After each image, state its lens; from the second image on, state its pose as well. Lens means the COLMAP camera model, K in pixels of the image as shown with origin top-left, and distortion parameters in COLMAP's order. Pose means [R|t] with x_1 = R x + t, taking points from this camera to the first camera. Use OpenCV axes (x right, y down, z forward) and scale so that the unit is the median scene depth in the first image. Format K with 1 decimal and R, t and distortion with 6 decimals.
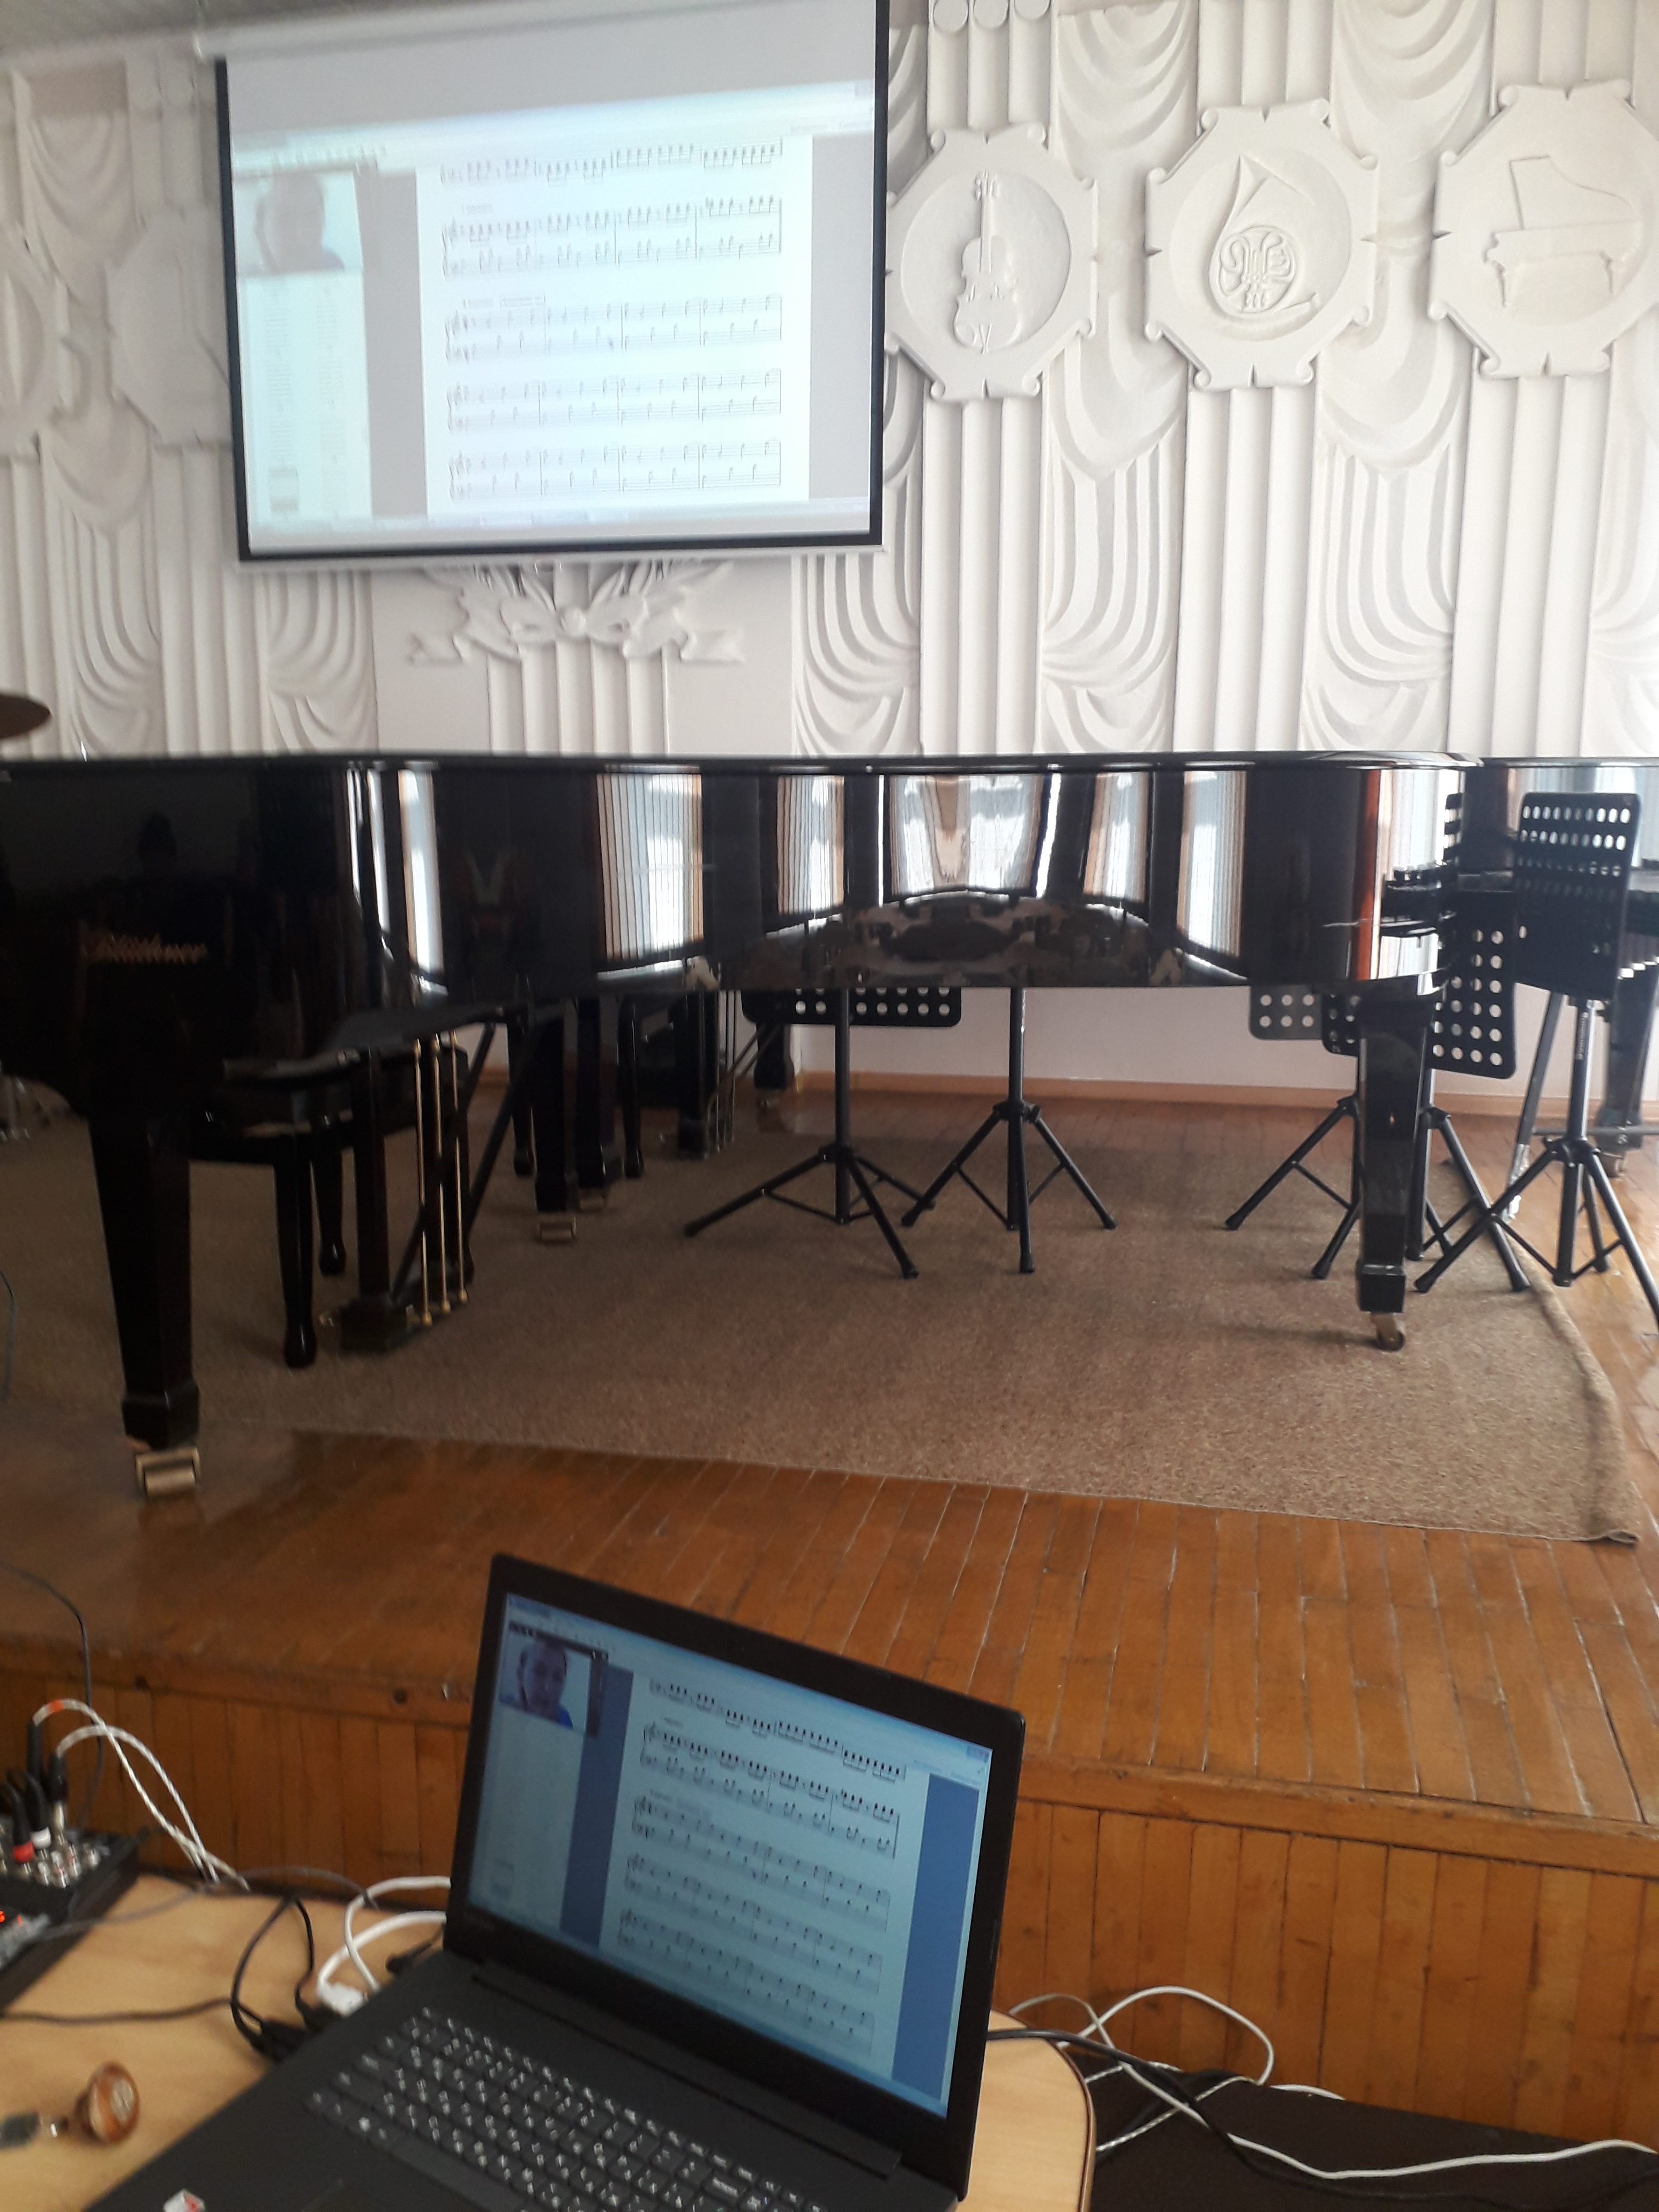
lens RADIAL K [[1793.6, 0, 829.5], [0, 1793.6, 1106.0], [0, 0, 1]] dist [0.086736, -0.088043]
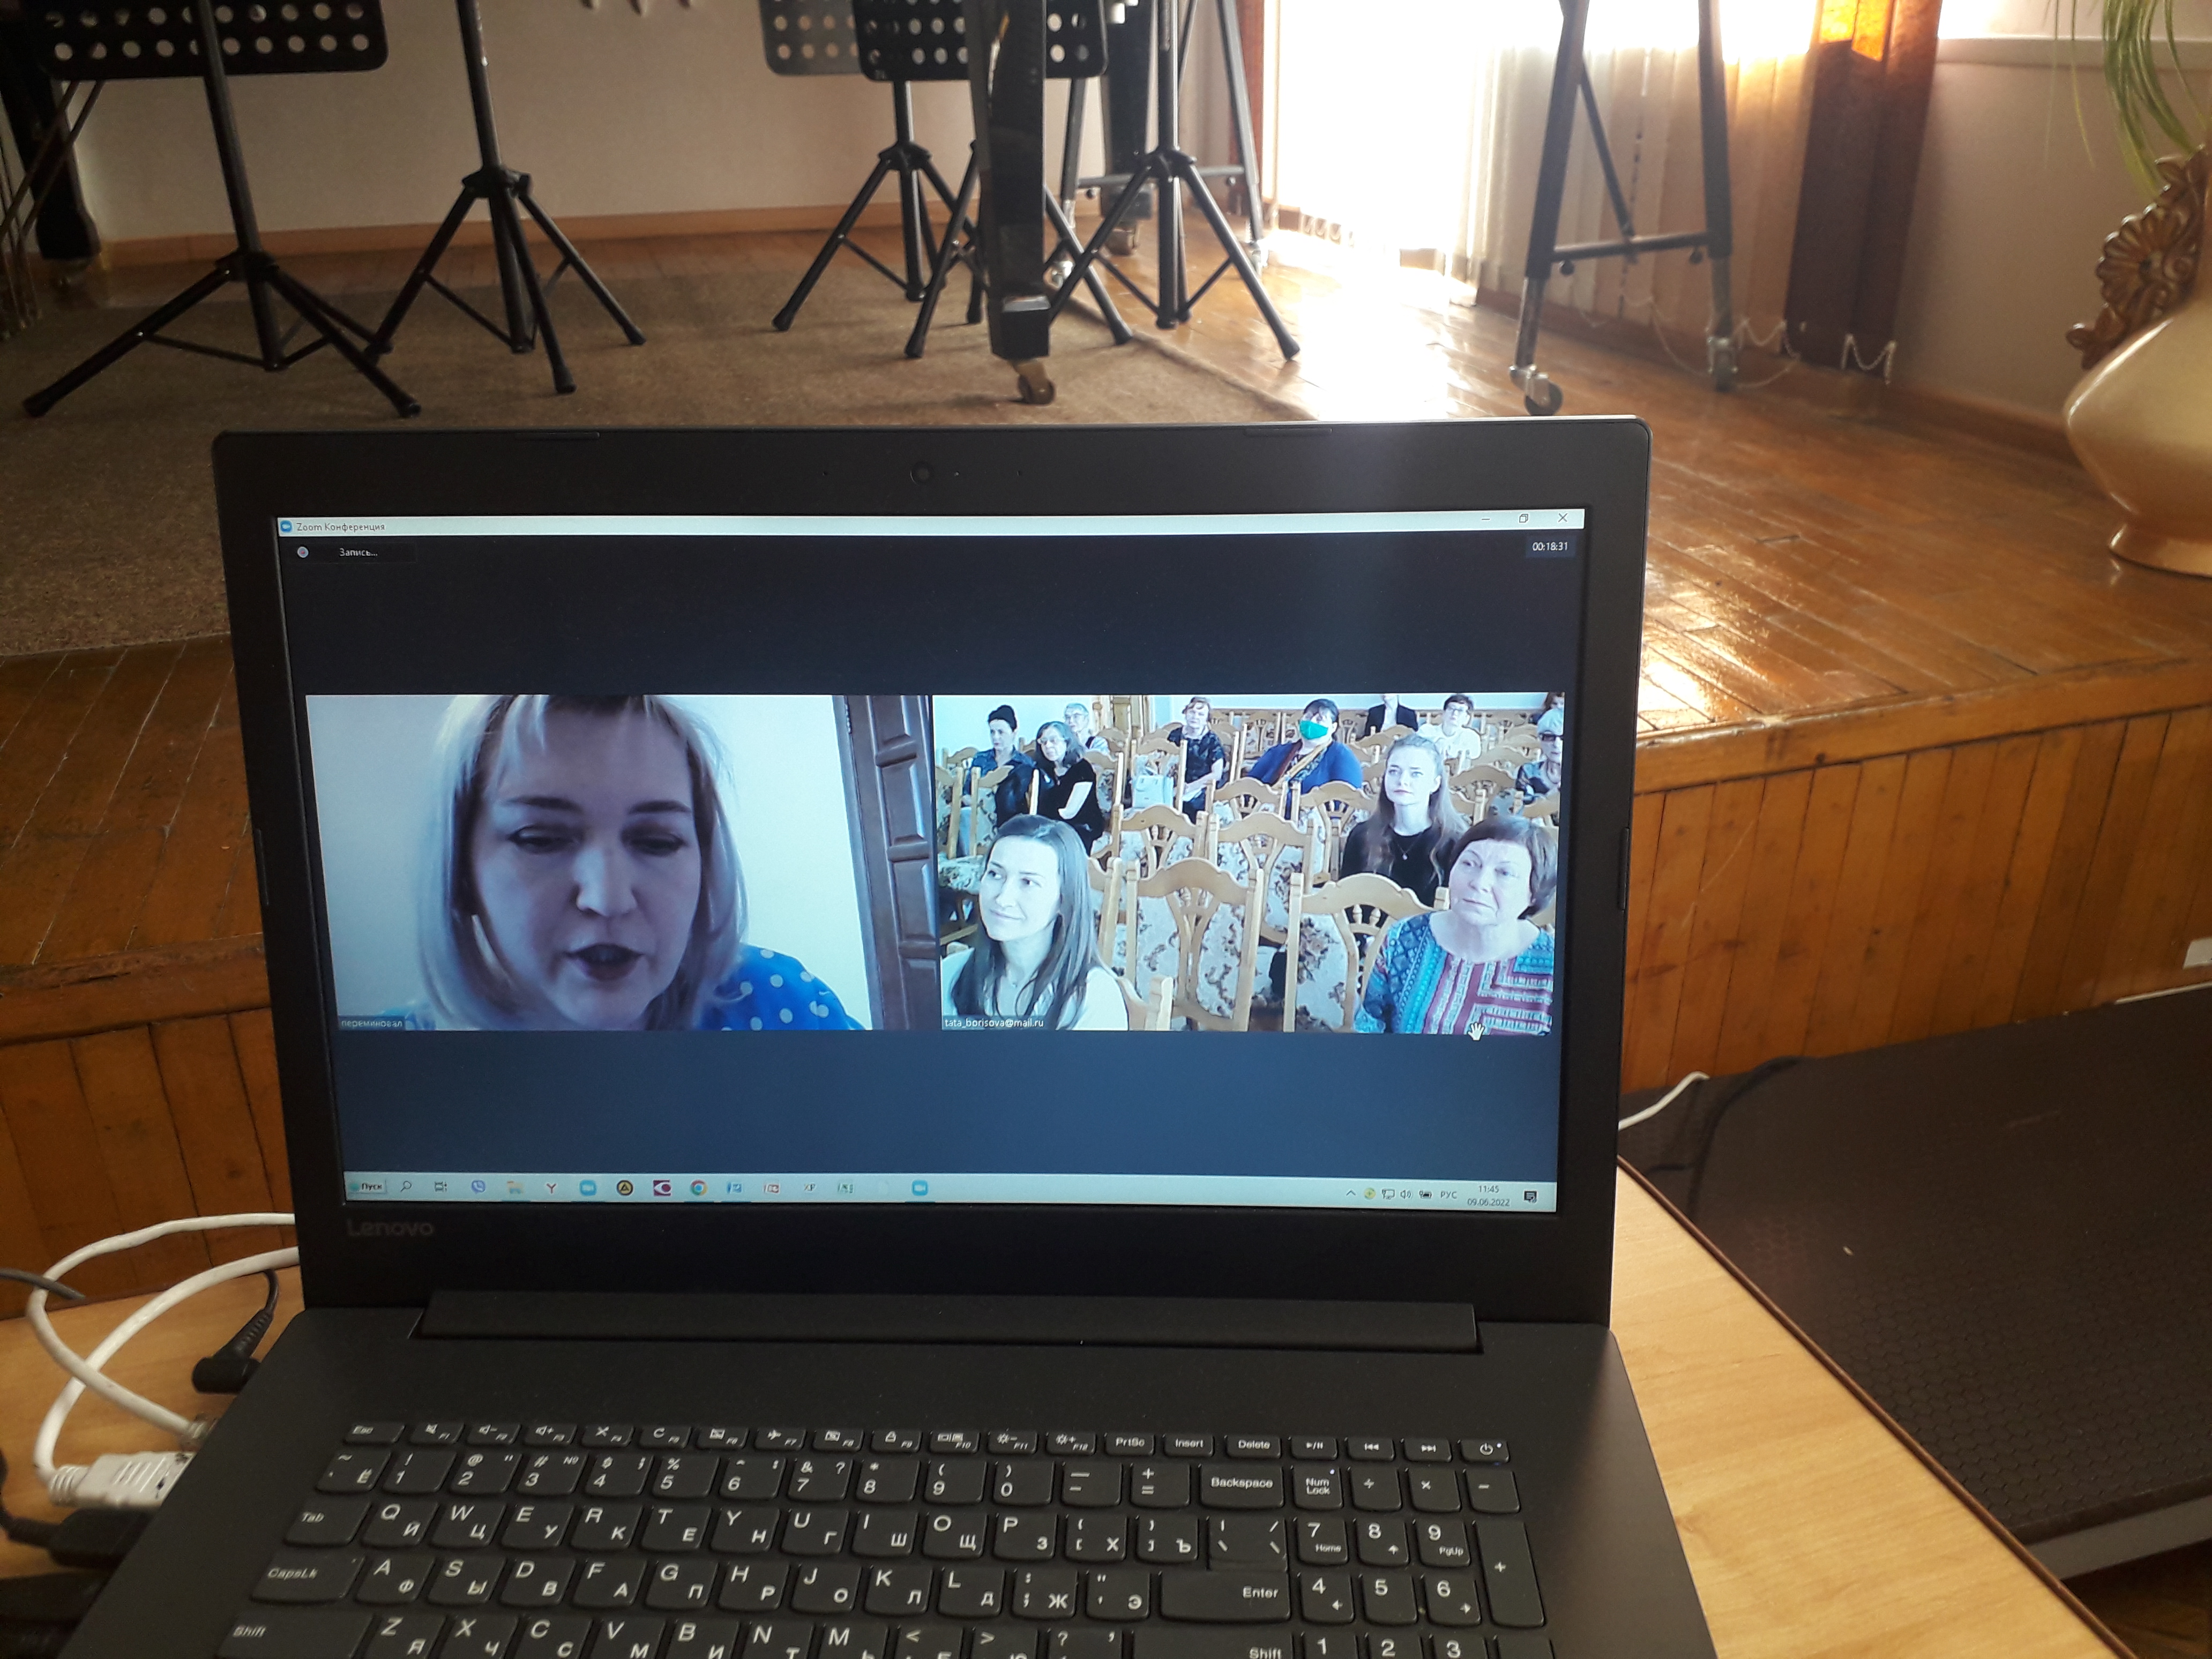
lens RADIAL K [[1793.6, 0, 1106.0], [0, 1793.6, 829.5], [0, 0, 1]] dist [0.086736, -0.088043]
pose [[0.867404, -0.223709, 0.444481, -0.072269], [0.107737, 0.956487, 0.271155, 0.081104], [-0.485801, -0.187314, 0.853763, 0.177661]]
